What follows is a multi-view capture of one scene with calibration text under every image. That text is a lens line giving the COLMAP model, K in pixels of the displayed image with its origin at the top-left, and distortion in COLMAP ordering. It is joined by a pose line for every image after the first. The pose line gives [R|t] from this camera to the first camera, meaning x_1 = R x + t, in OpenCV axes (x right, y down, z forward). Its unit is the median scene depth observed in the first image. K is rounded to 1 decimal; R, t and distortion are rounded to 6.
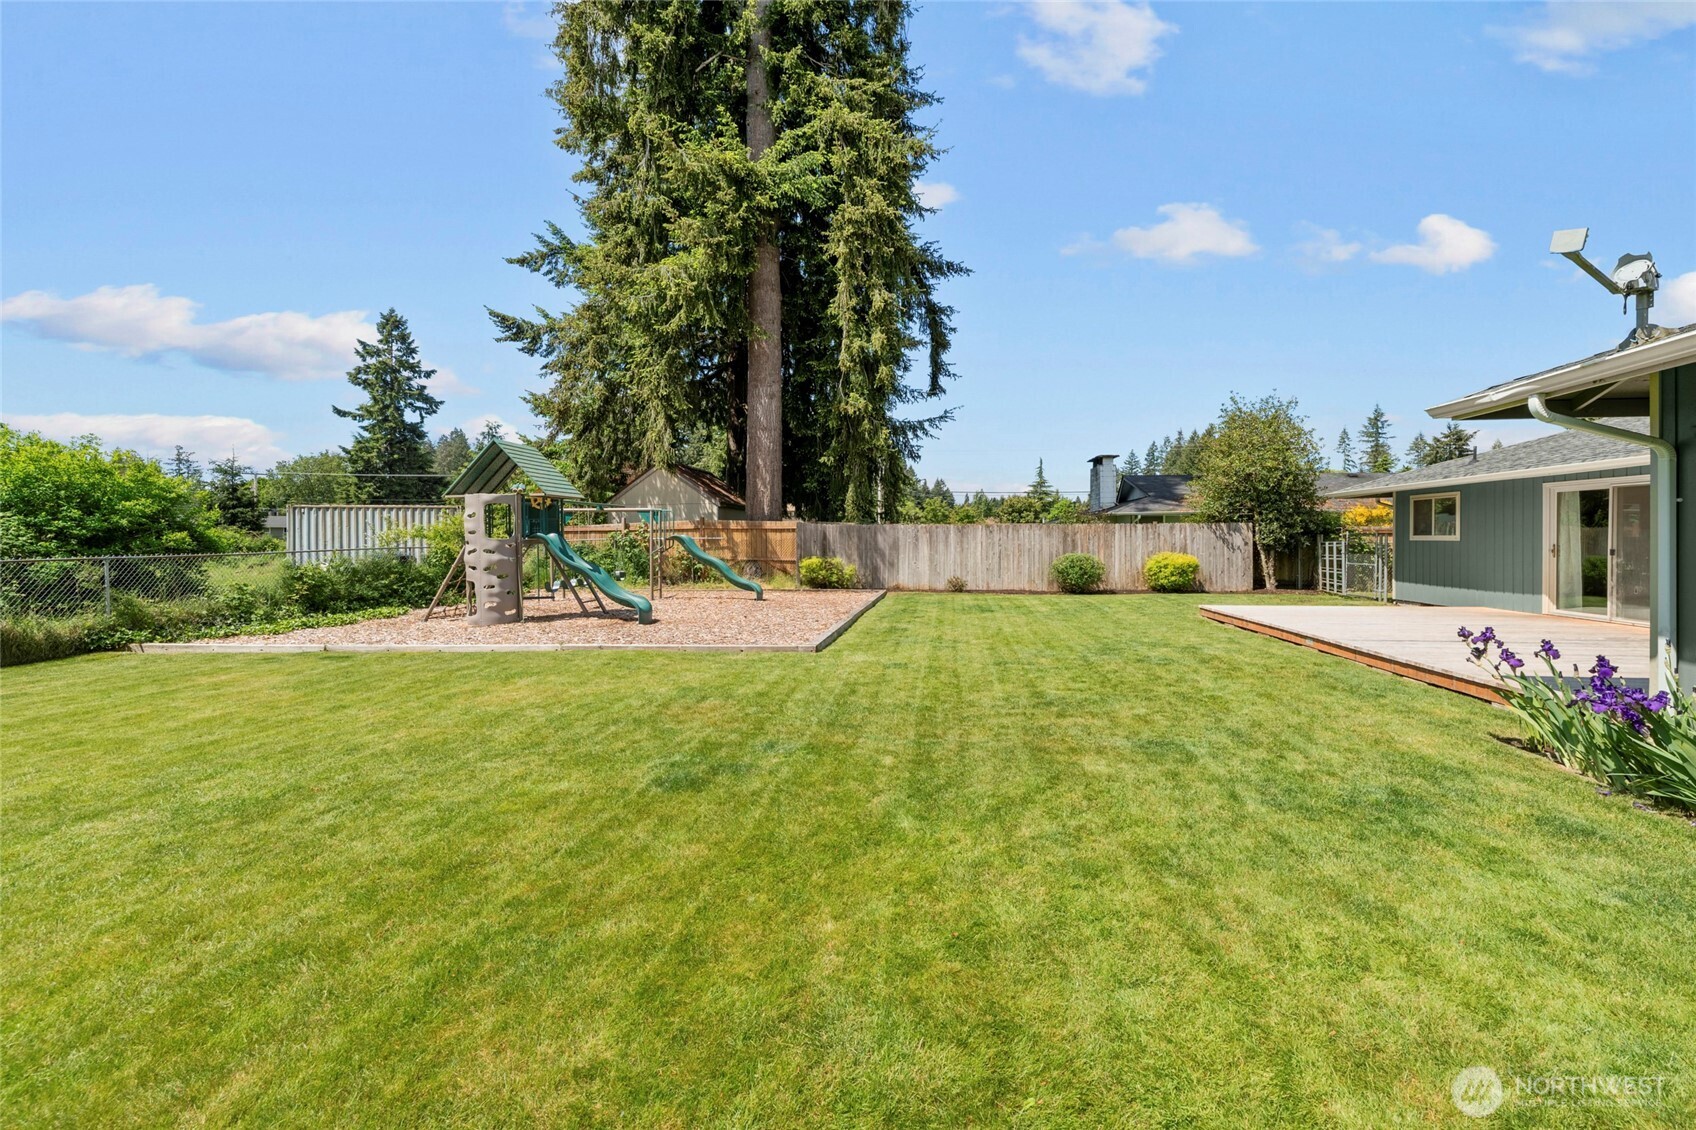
lens RADIAL K [[753.8, 0, 842.8], [0, 753.8, 543.8], [0, 0, 1]] dist [-0.004643, 0.000722]
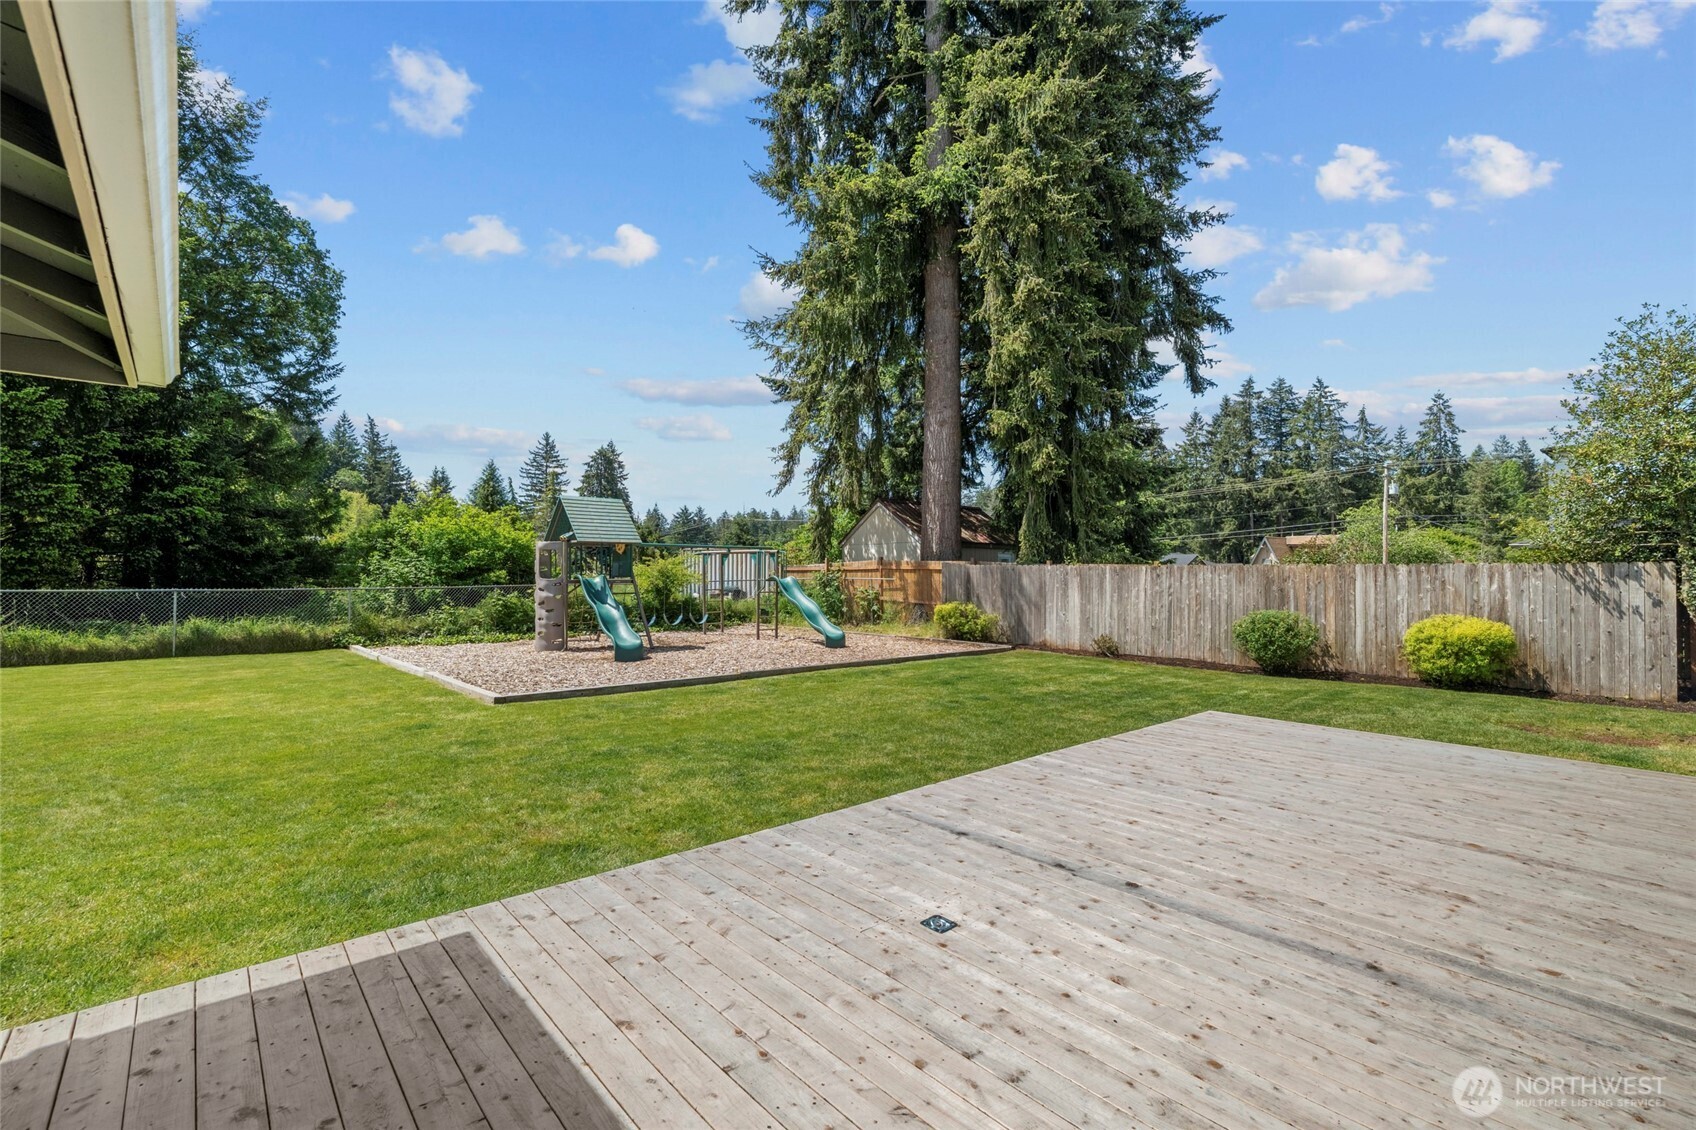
lens RADIAL K [[753.8, 0, 842.8], [0, 753.8, 543.8], [0, 0, 1]] dist [-0.004643, 0.000722]
pose [[0.750116, -0.017857, -0.661066, 0.460460], [-0.013115, 0.999037, -0.041869, -0.012331], [0.661177, 0.040076, 0.749159, 0.279051]]
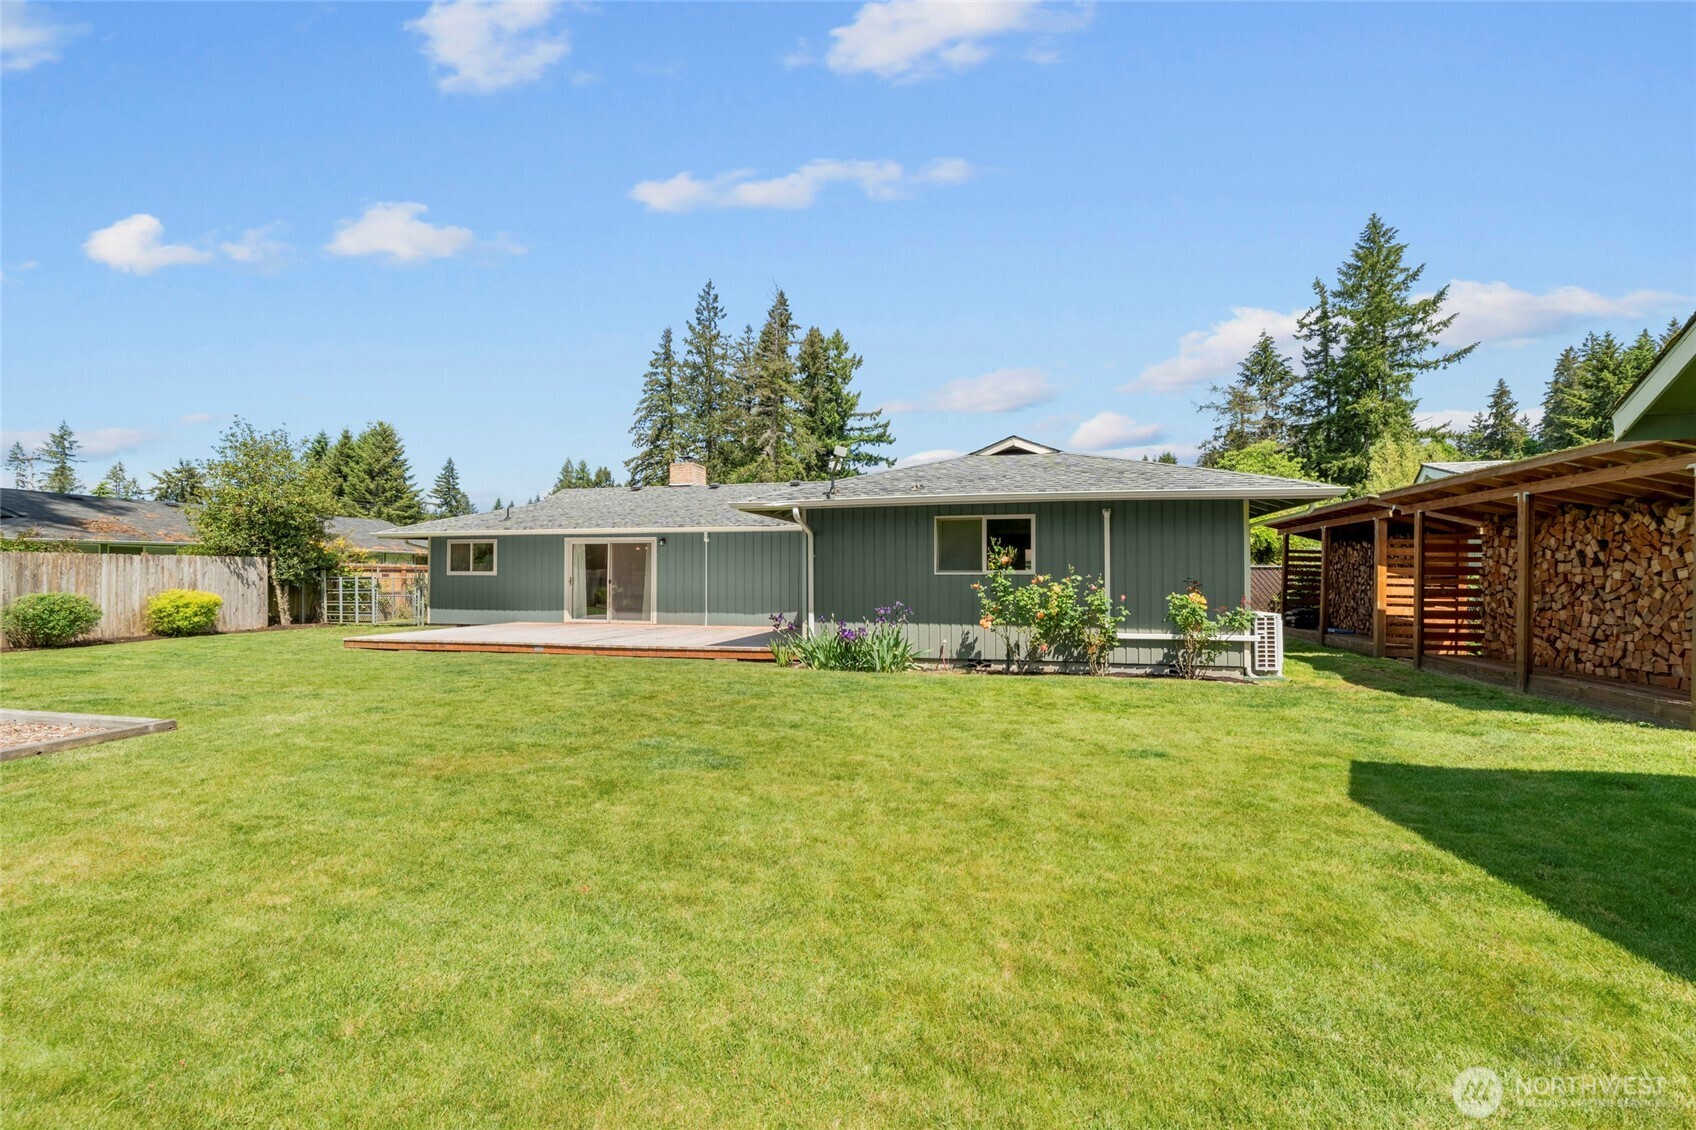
lens RADIAL K [[747.7, 0, 858.1], [0, 747.7, 560.8], [0, 0, 1]] dist [-0.003998, 0.000460]
pose [[0.102606, 0.022840, 0.994460, -0.327186], [0.006822, 0.999697, -0.023664, 0.004421], [-0.994699, 0.009212, 0.102419, 0.149908]]
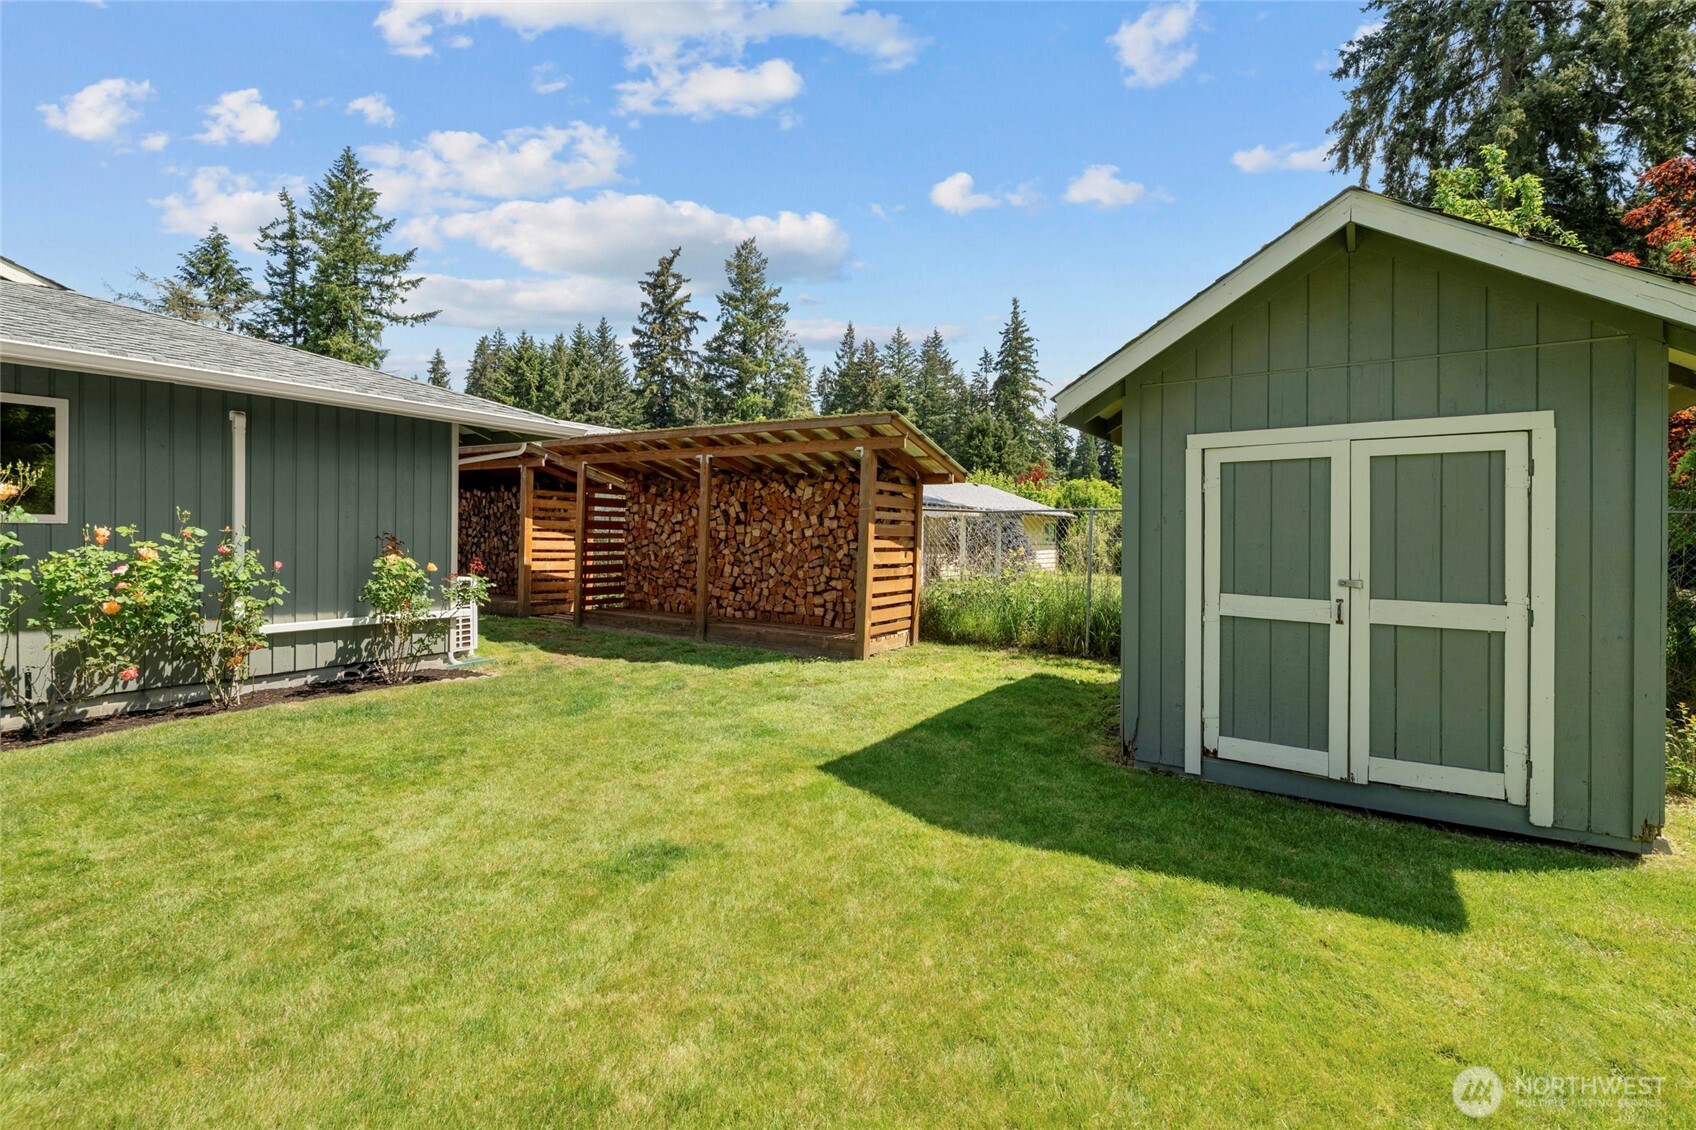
lens RADIAL K [[753.8, 0, 842.8], [0, 753.8, 543.8], [0, 0, 1]] dist [-0.004643, 0.000722]
pose [[-0.898448, -0.020539, 0.438600, -0.130418], [-0.011172, 0.999651, 0.023927, 0.000034], [-0.438938, 0.016597, -0.898364, 0.198022]]
